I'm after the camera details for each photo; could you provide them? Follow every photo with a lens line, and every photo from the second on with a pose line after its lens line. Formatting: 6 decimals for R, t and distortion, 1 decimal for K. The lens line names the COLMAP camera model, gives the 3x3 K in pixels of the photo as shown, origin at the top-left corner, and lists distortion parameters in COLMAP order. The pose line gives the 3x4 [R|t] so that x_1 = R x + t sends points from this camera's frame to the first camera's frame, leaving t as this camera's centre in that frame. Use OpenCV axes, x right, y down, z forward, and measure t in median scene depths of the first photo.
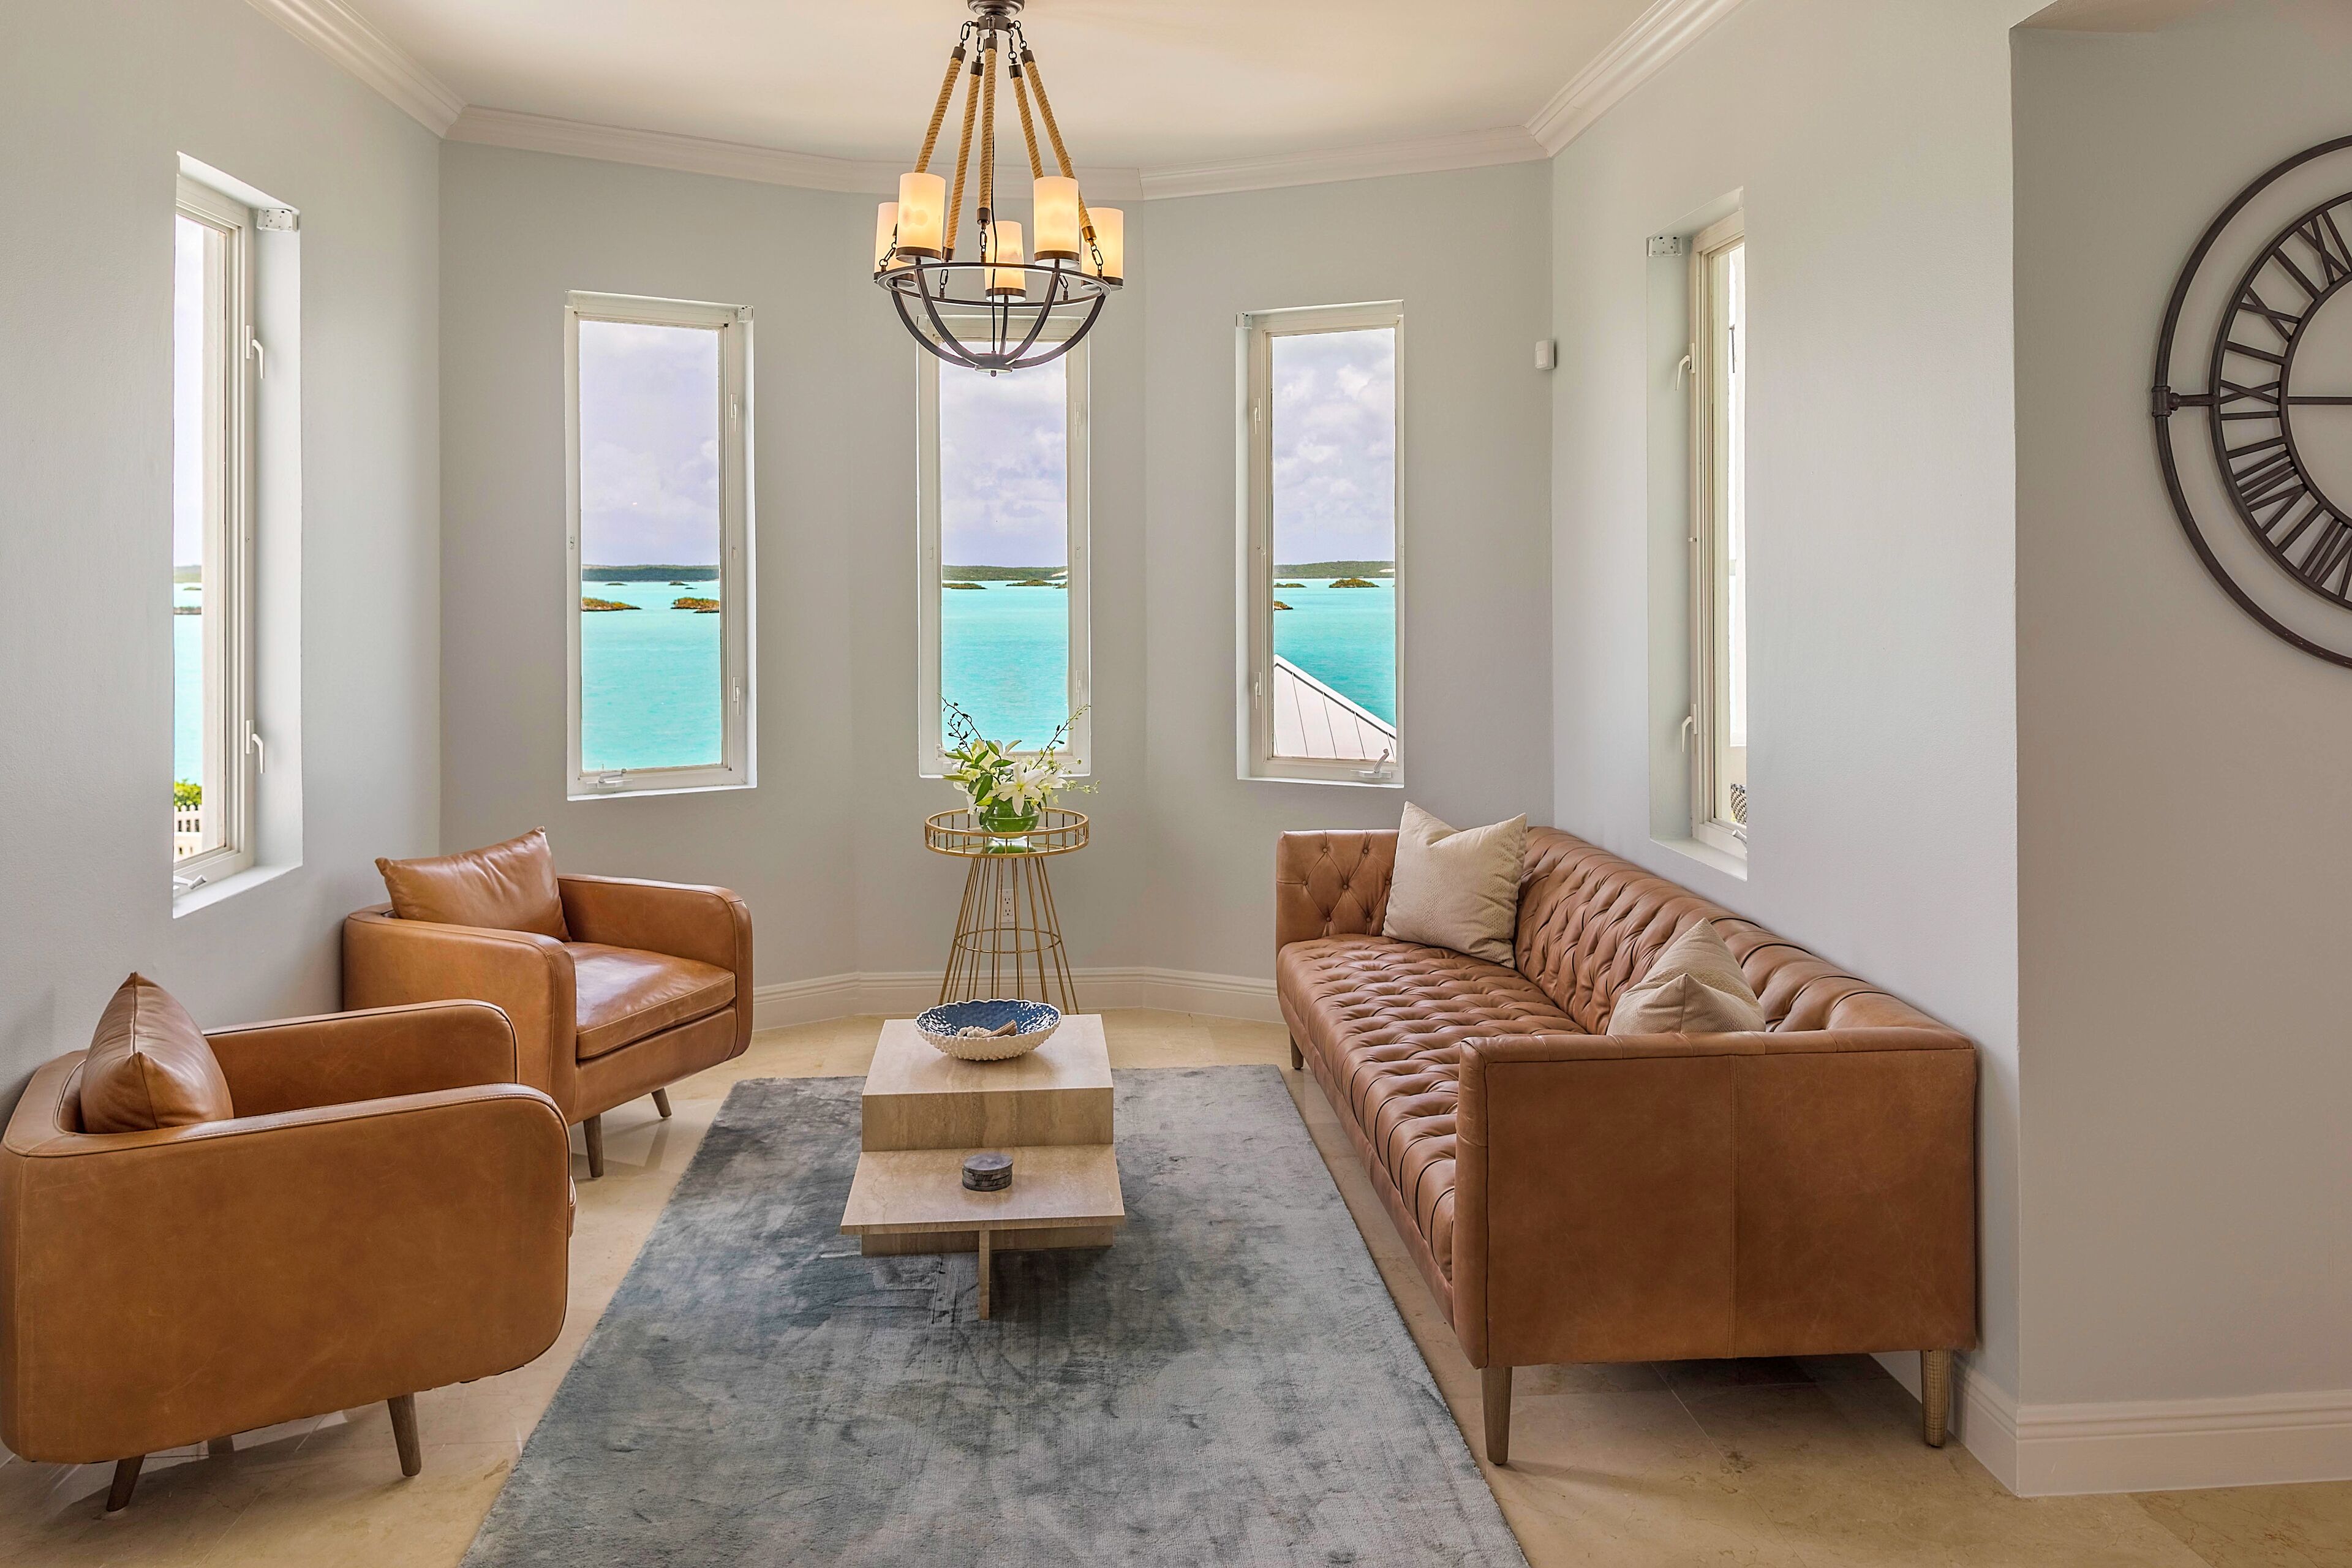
lens RADIAL K [[3808.2, 0, 1176.0], [0, 3808.2, 784.0], [0, 0, 1]] dist [0.024641, -0.050751]
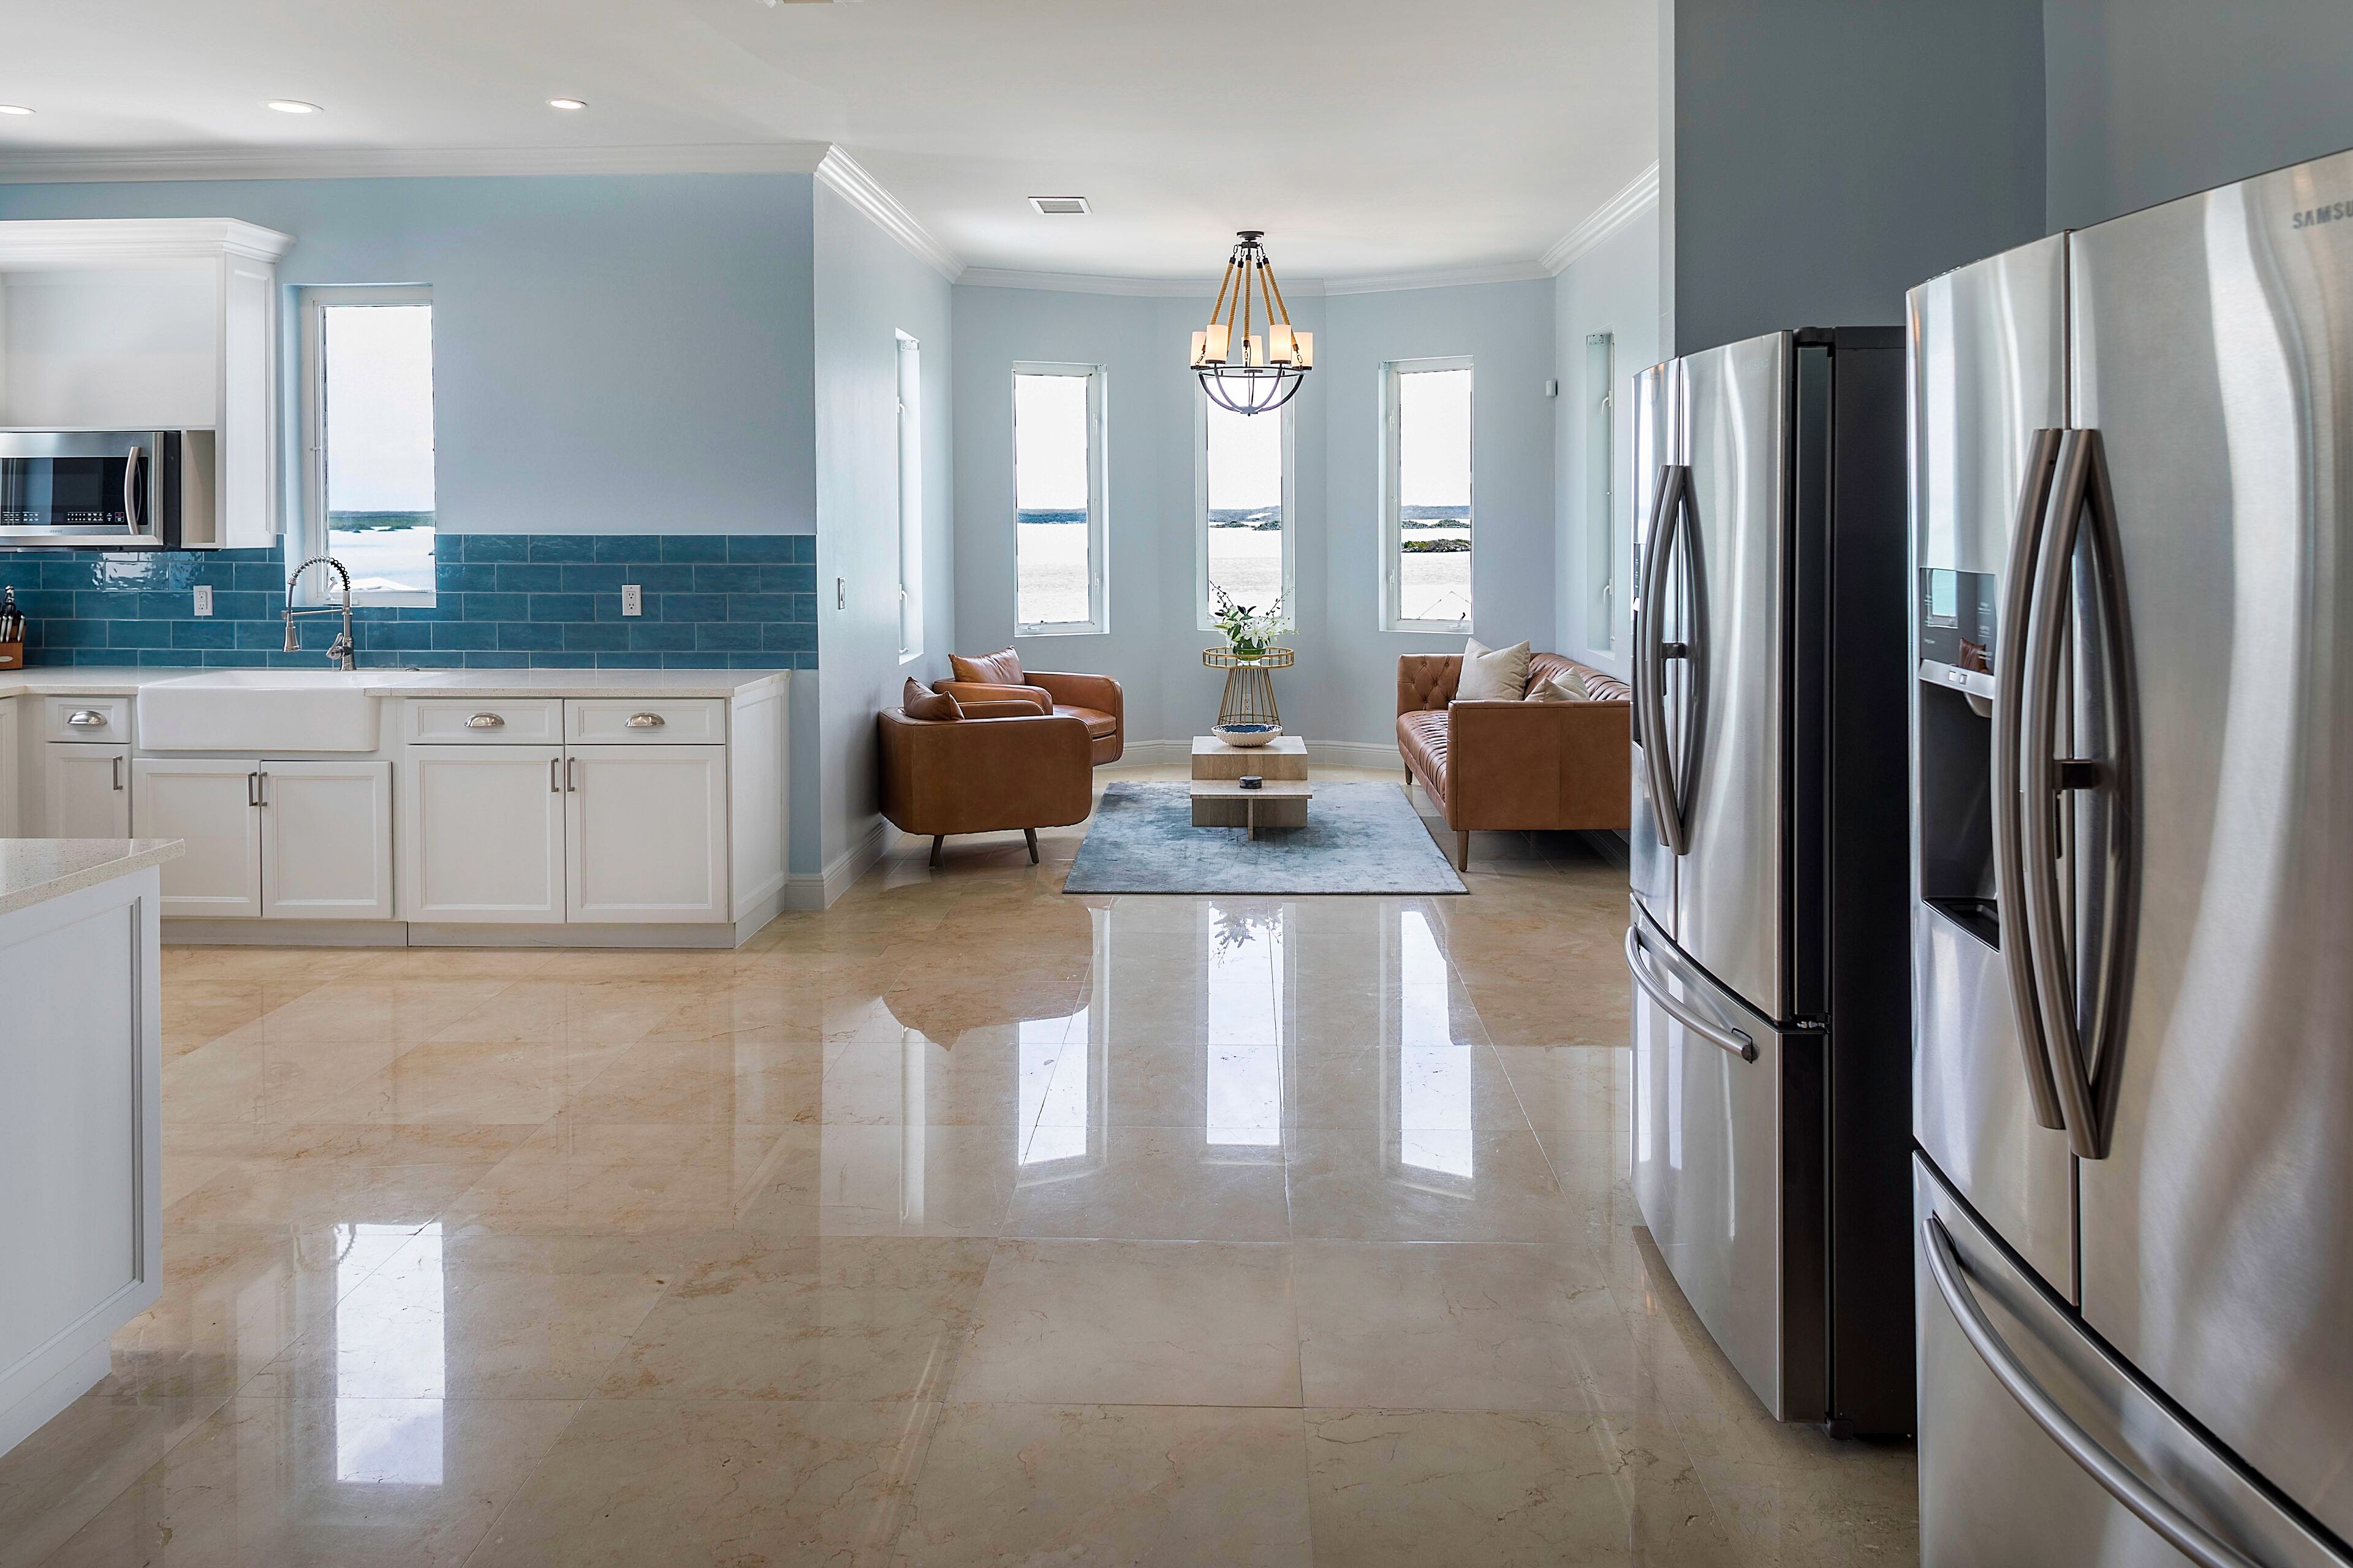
lens RADIAL K [[3809.7, 0, 1176.5], [0, 3809.7, 784.0], [0, 0, 1]] dist [0.024641, -0.050751]
pose [[0.998680, -0.000263, -0.051354, 0.015238], [0.001080, 0.999873, 0.015869, 0.048341], [0.051343, -0.015904, 0.998554, -0.874857]]
